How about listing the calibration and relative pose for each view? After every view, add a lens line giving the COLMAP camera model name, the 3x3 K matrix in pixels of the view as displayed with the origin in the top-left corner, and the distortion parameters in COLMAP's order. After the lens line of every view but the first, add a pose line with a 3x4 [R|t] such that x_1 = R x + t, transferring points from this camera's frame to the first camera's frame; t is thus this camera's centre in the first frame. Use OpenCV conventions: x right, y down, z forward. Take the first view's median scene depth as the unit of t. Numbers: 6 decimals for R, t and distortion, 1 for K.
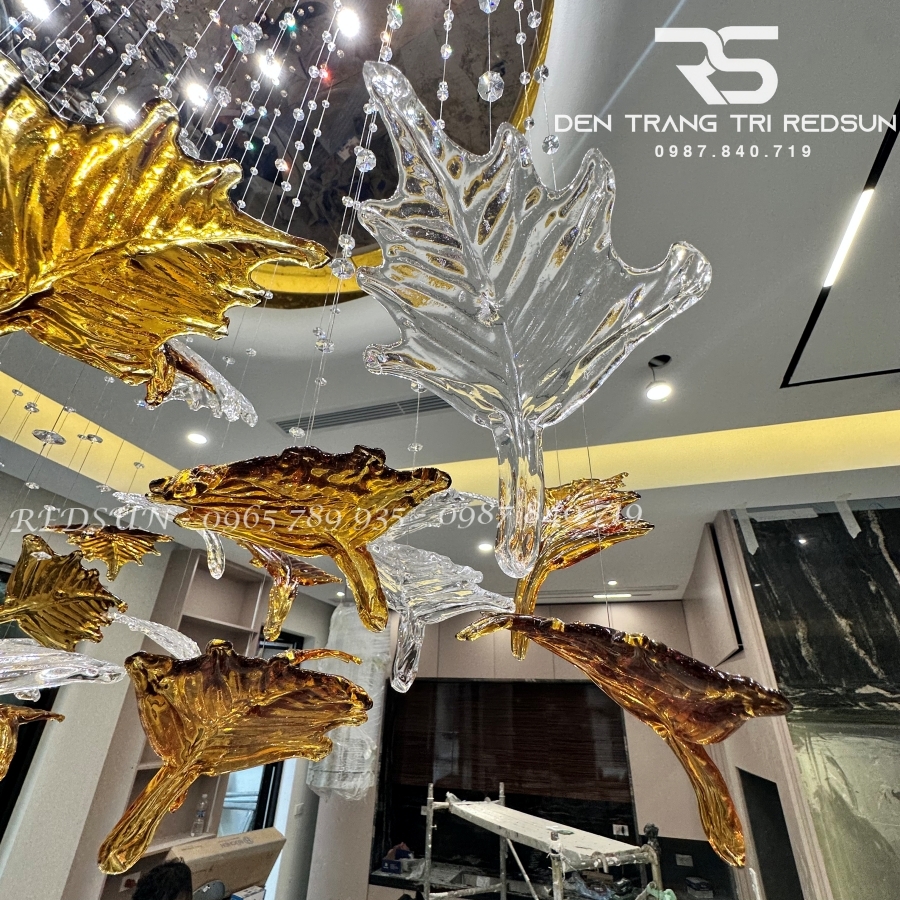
lens RADIAL K [[480.6, 0, 450.0], [0, 480.6, 450.0], [0, 0, 1]] dist [-0.004312, -0.000295]
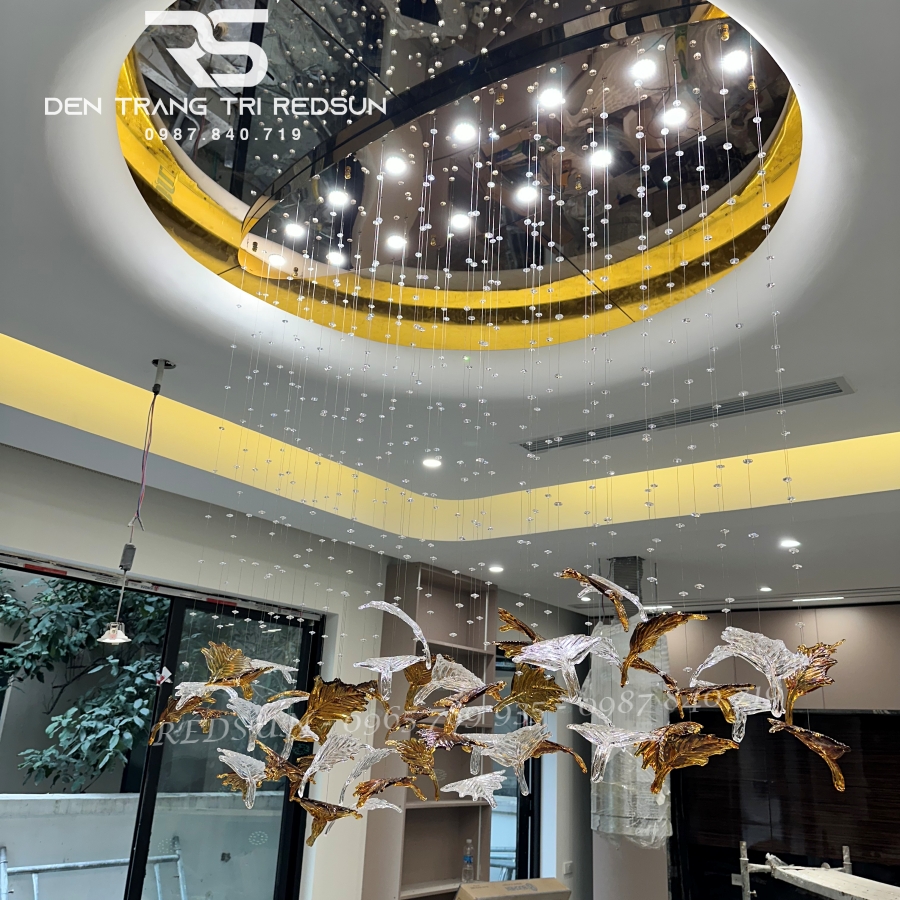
lens RADIAL K [[849.4, 0, 456.4], [0, 849.4, 447.6], [0, 0, 1]] dist [0.010266, -0.005589]
pose [[0.947803, -0.097176, -0.303689, 0.000240], [0.142823, 0.980925, 0.131866, -0.207024], [0.285082, -0.168357, 0.943602, -0.386624]]
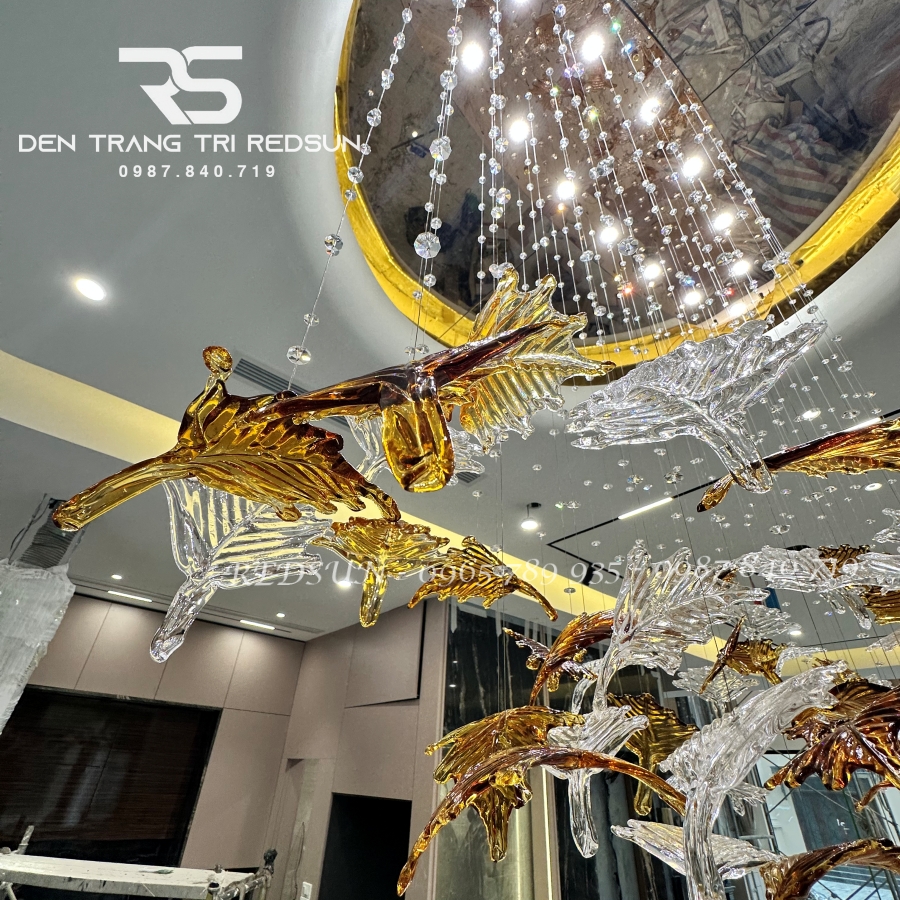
lens RADIAL K [[480.6, 0, 450.0], [0, 480.6, 450.0], [0, 0, 1]] dist [-0.004312, -0.000295]
pose [[0.529548, 0.476113, 0.702065, -0.507232], [-0.436818, 0.862518, -0.255446, 0.098601], [-0.727165, -0.171403, 0.664719, 0.134170]]
